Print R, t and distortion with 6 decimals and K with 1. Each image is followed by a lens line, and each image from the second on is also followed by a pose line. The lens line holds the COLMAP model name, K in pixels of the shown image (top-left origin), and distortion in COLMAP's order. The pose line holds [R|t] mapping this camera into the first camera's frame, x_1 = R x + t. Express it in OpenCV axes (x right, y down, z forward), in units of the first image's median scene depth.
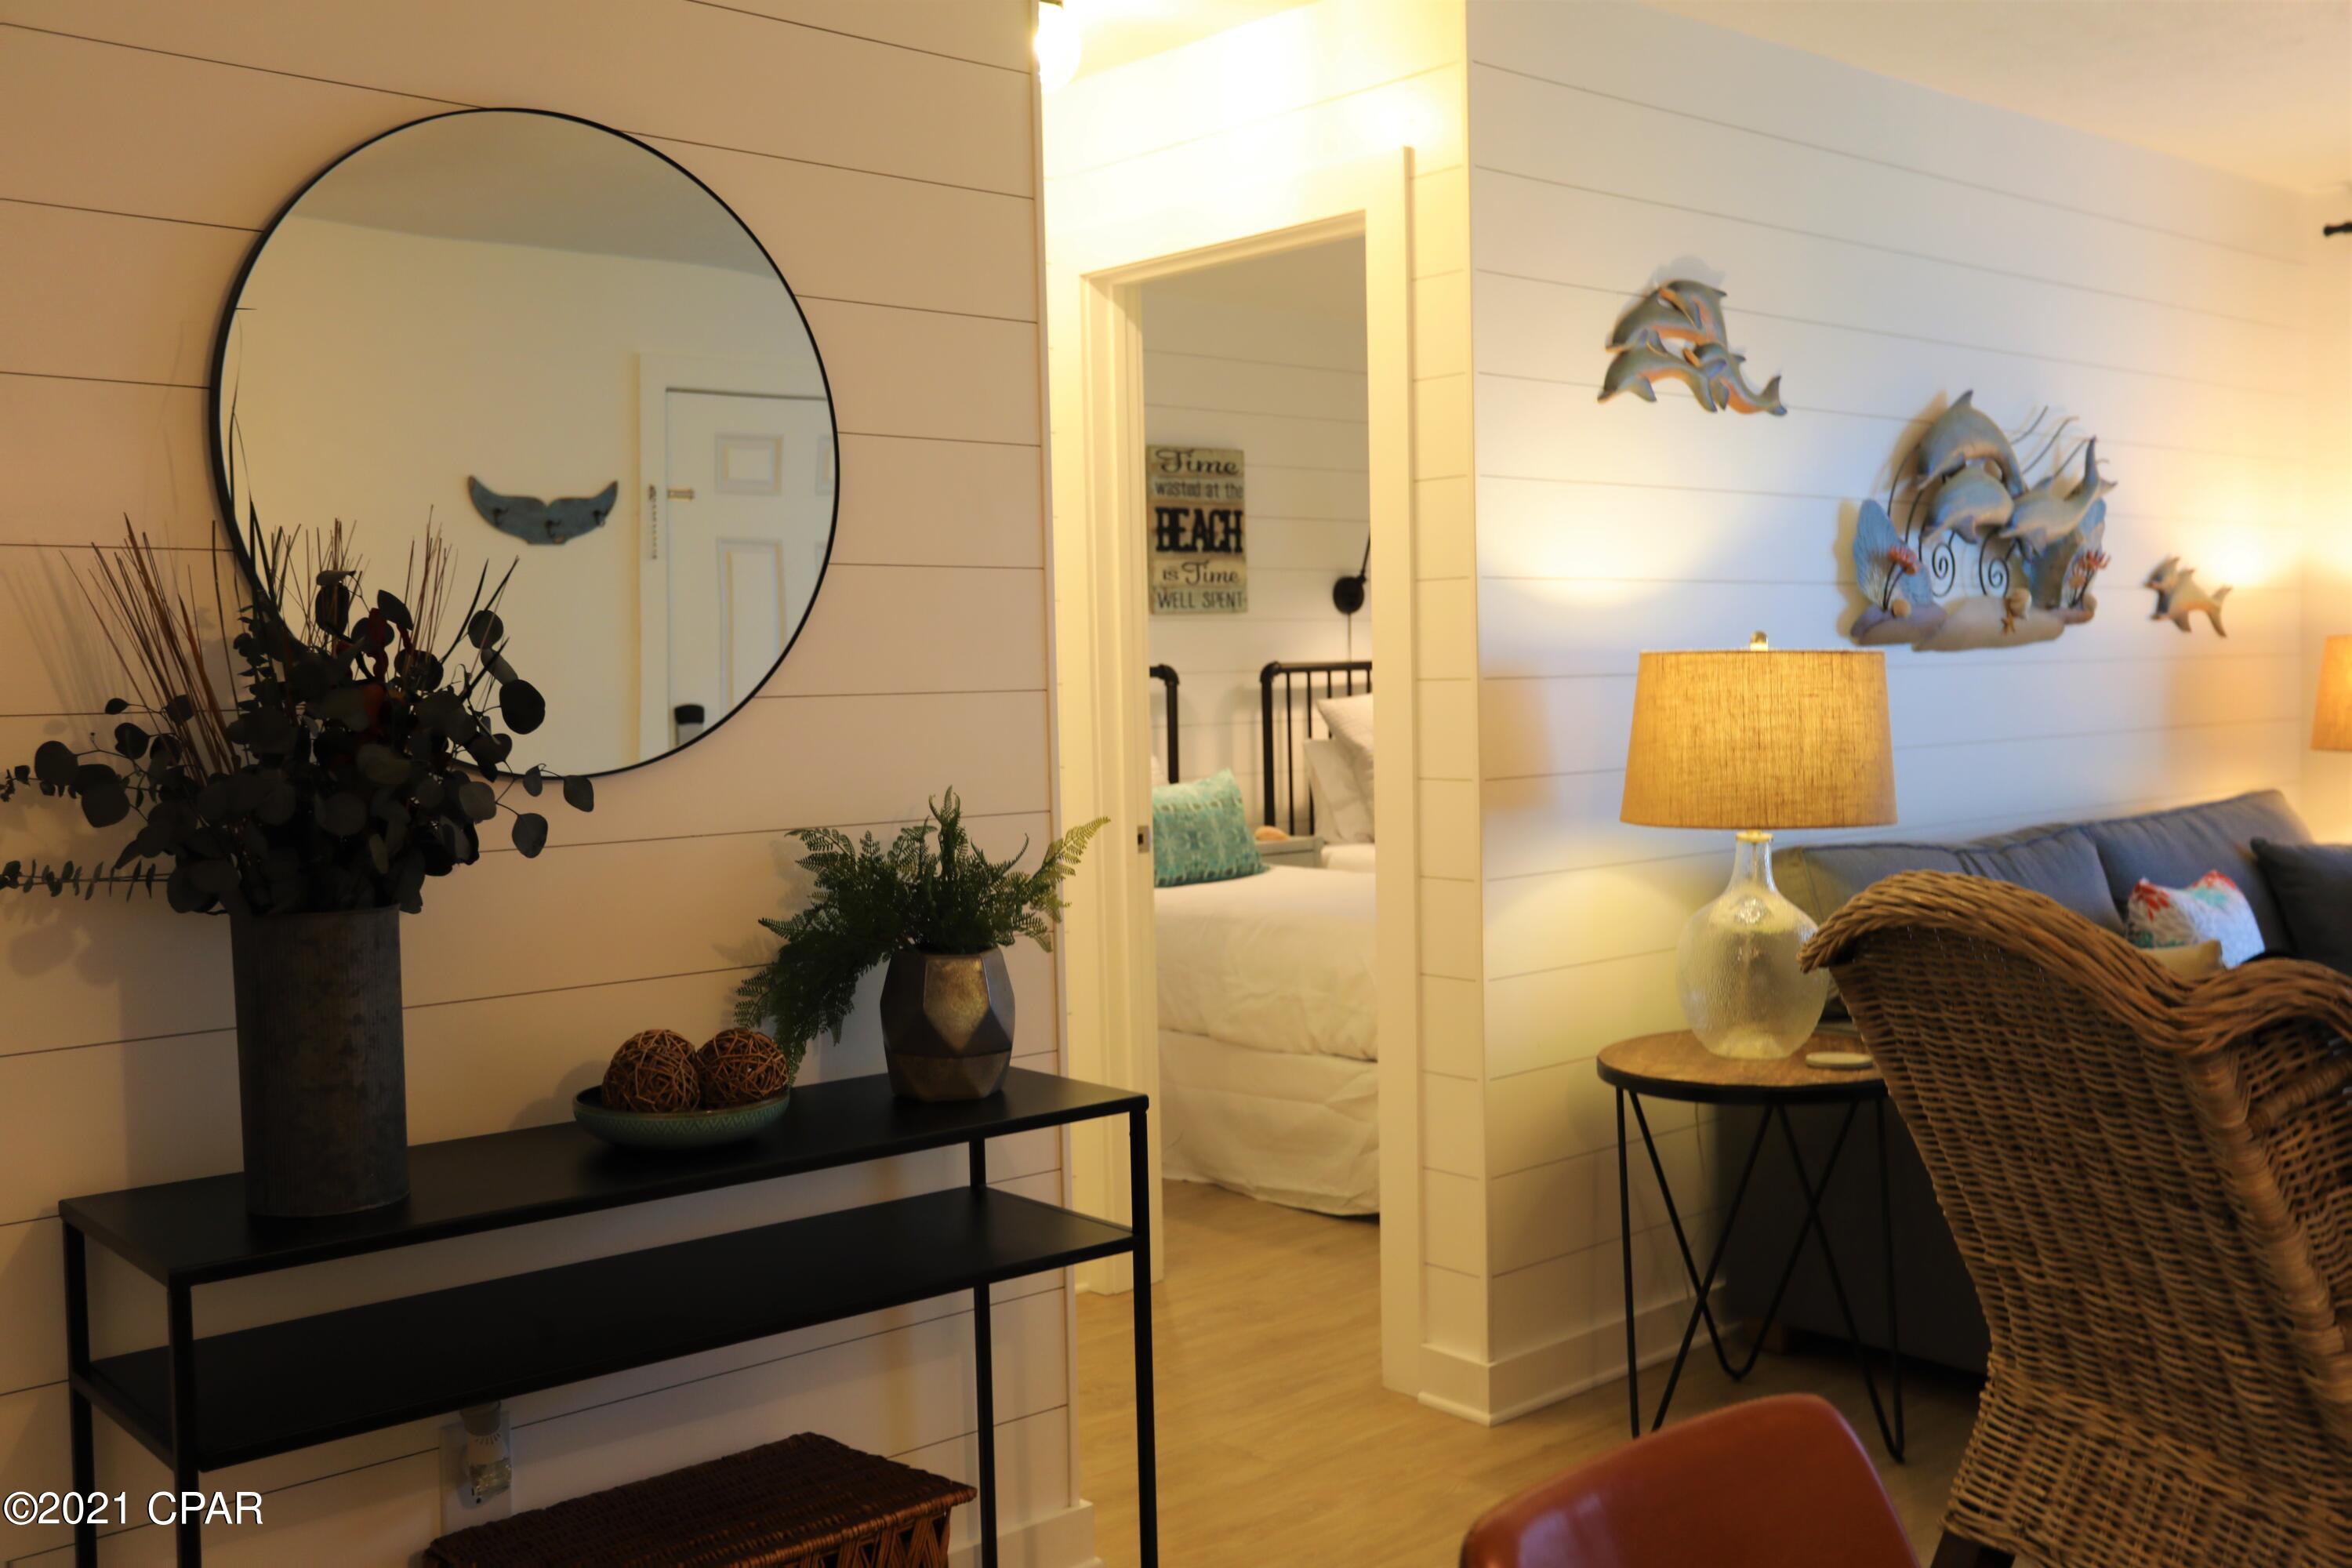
lens RADIAL K [[2215.9, 0, 1182.6], [0, 2215.9, 799.1], [0, 0, 1]] dist [-0.010990, 0.109975]
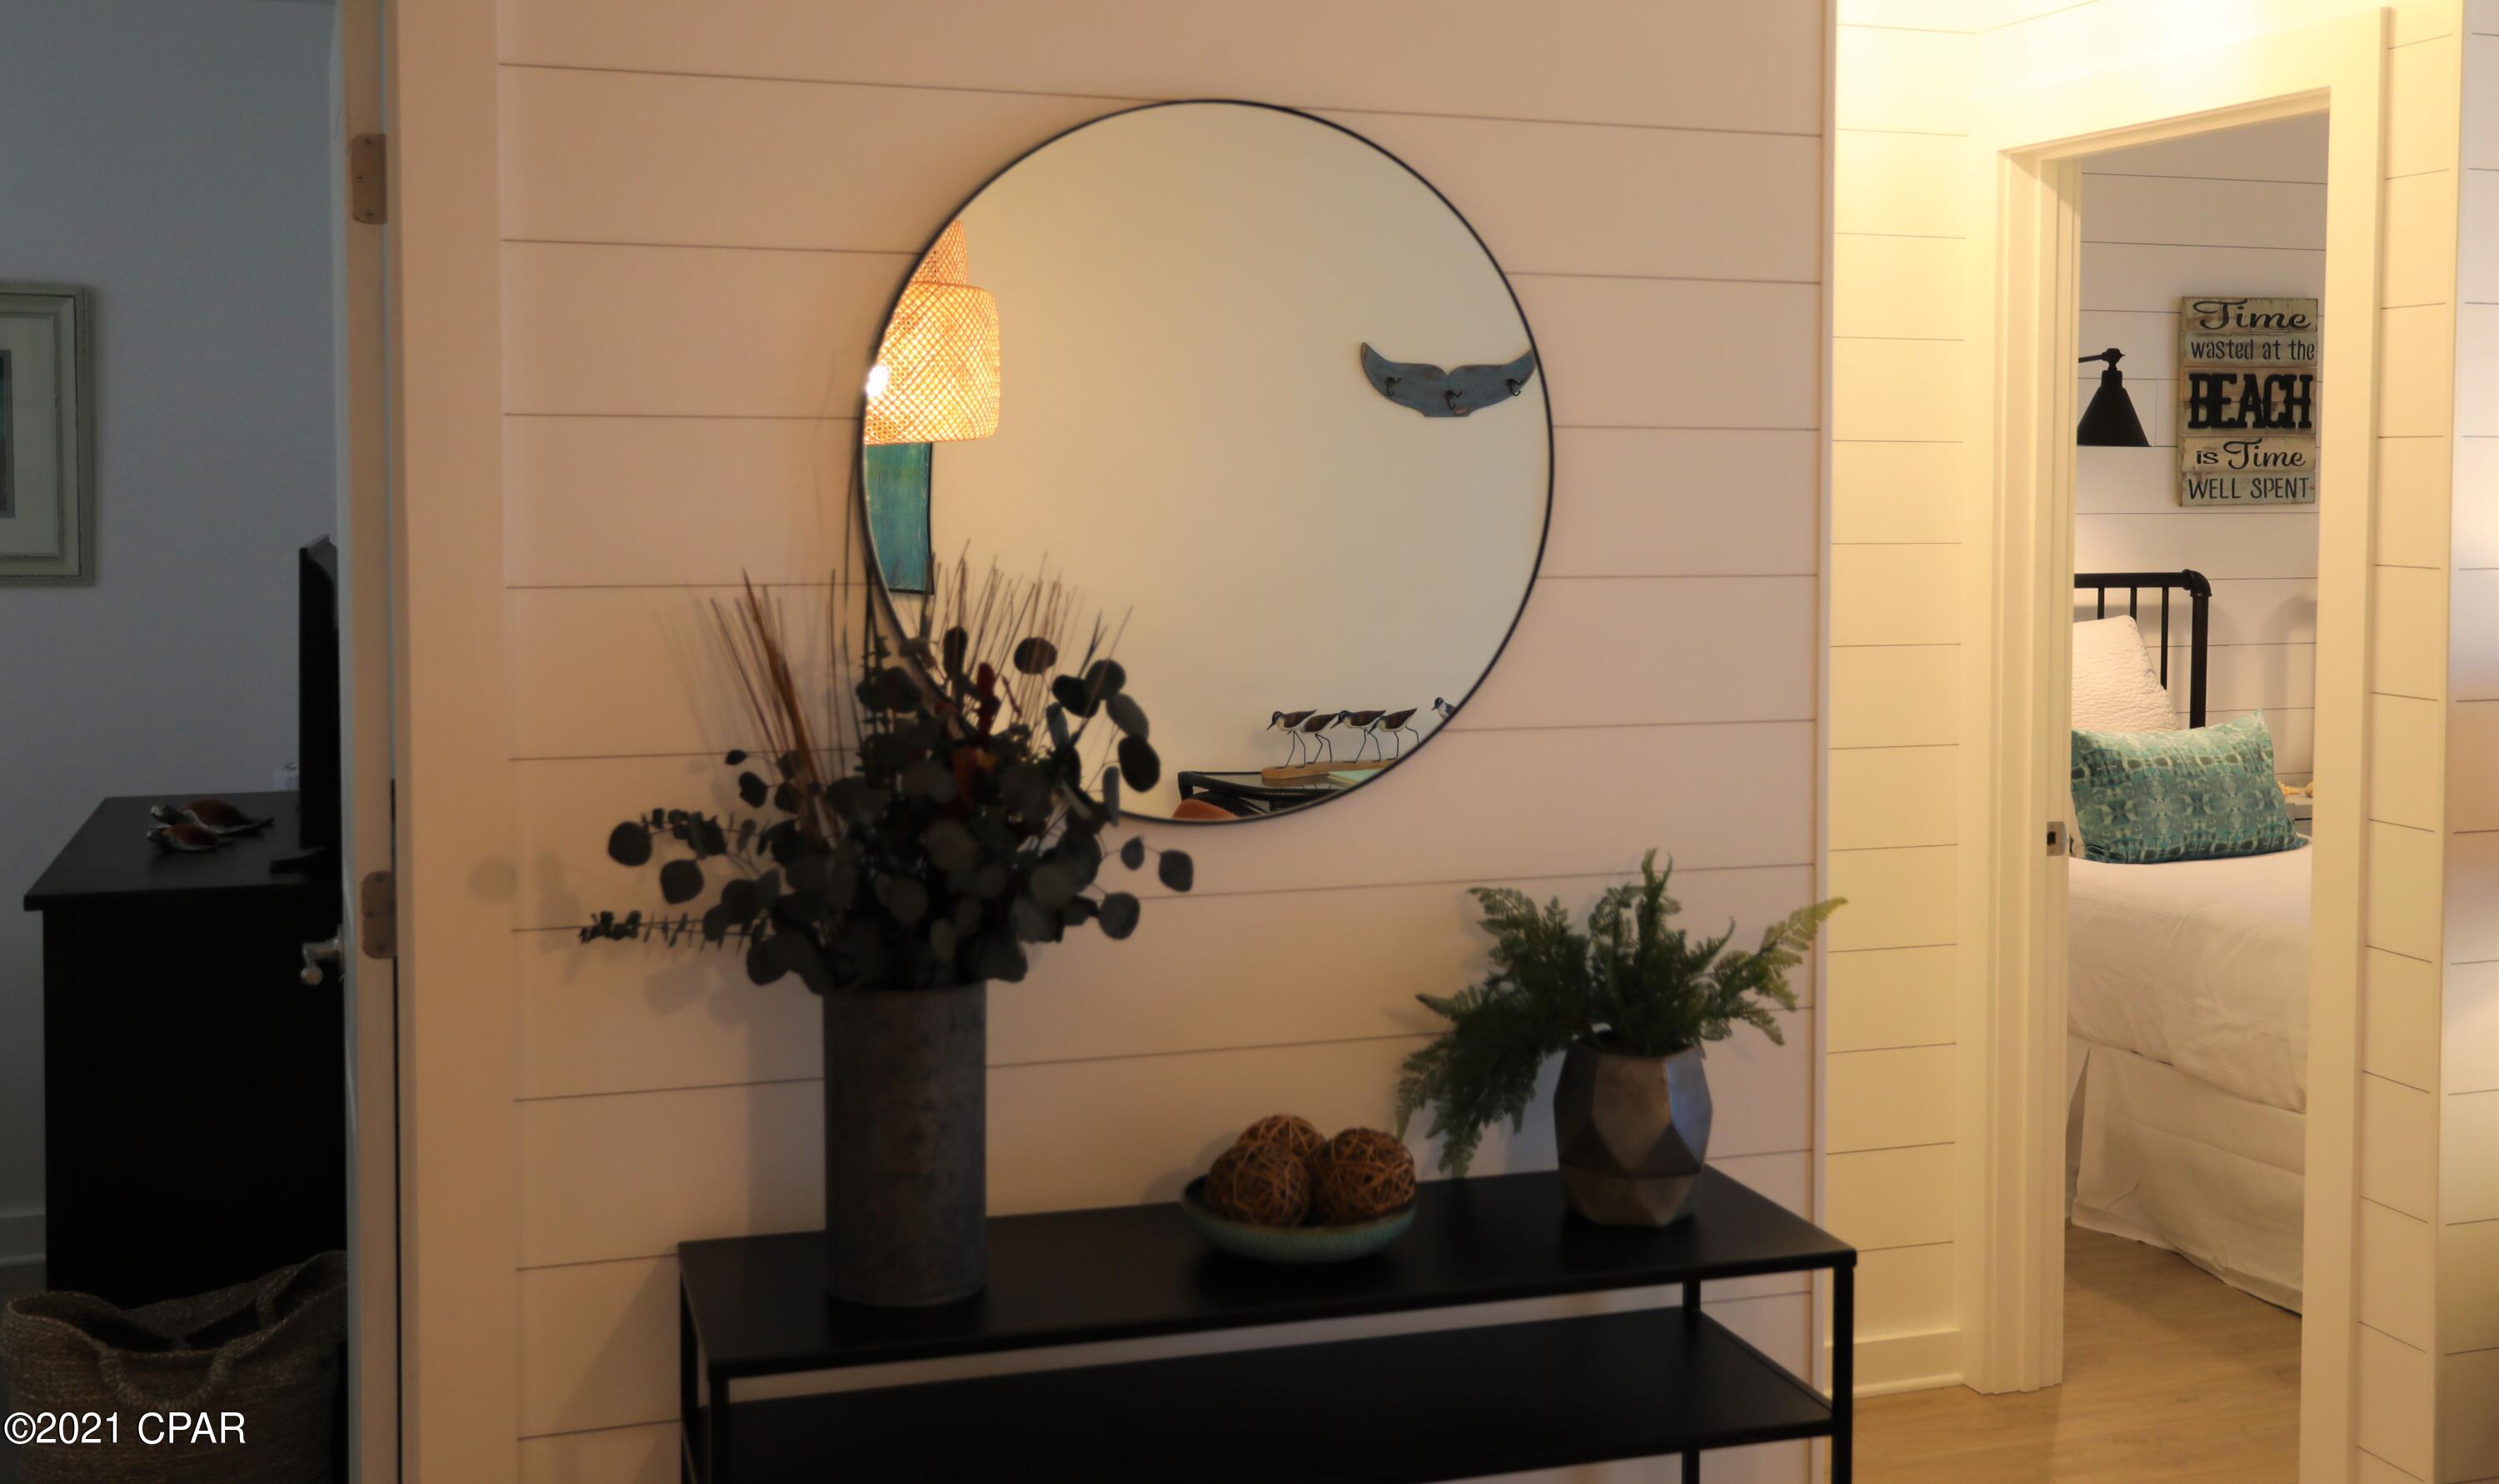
lens RADIAL K [[2617.4, 0, 1325.5], [0, 2617.4, 601.5], [0, 0, 1]] dist [0.007880, 0.036607]
pose [[0.924557, 0.044043, -0.378489, 0.110604], [-0.045798, 0.998941, 0.004367, -0.071000], [0.378280, 0.013297, 0.925596, 0.012368]]
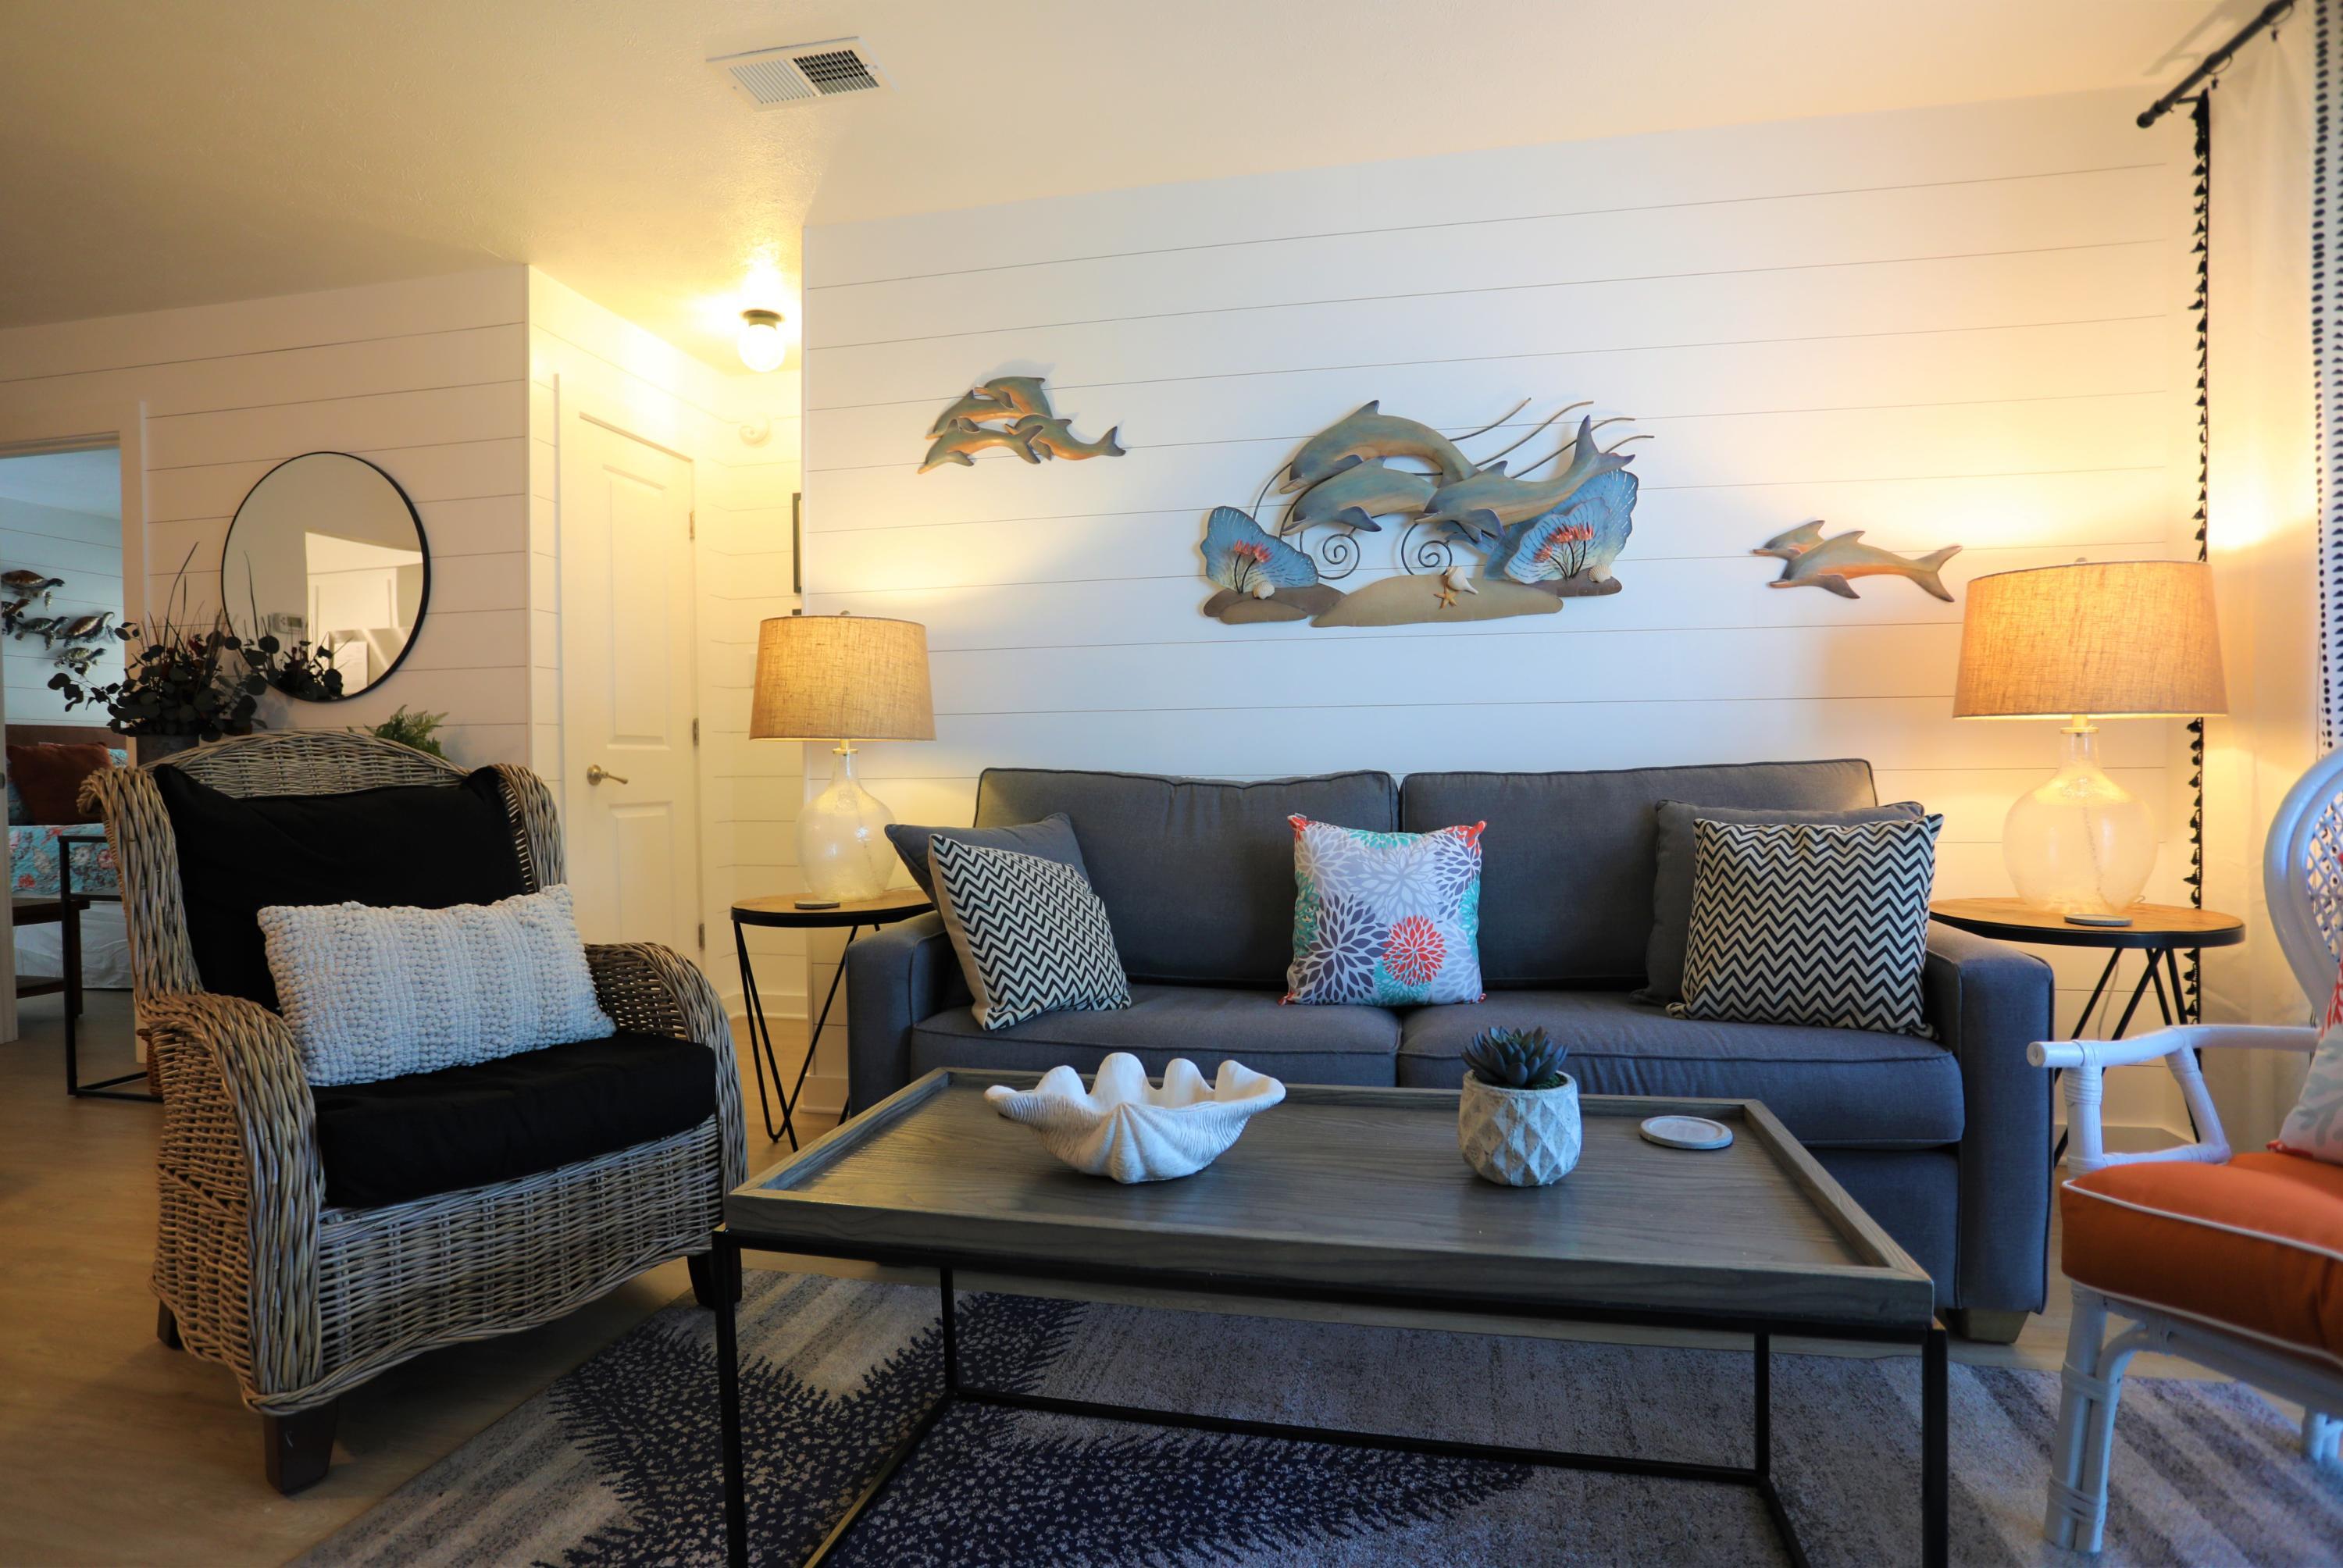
lens RADIAL K [[1181.6, 0, 1170.6], [0, 1181.6, 797.2], [0, 0, 1]] dist [-0.069412, 0.034161]
pose [[0.597478, 0.033351, -0.801192, 0.948890], [-0.054302, 0.998524, 0.001071, 0.036016], [0.800045, 0.042867, 0.598407, 0.658283]]
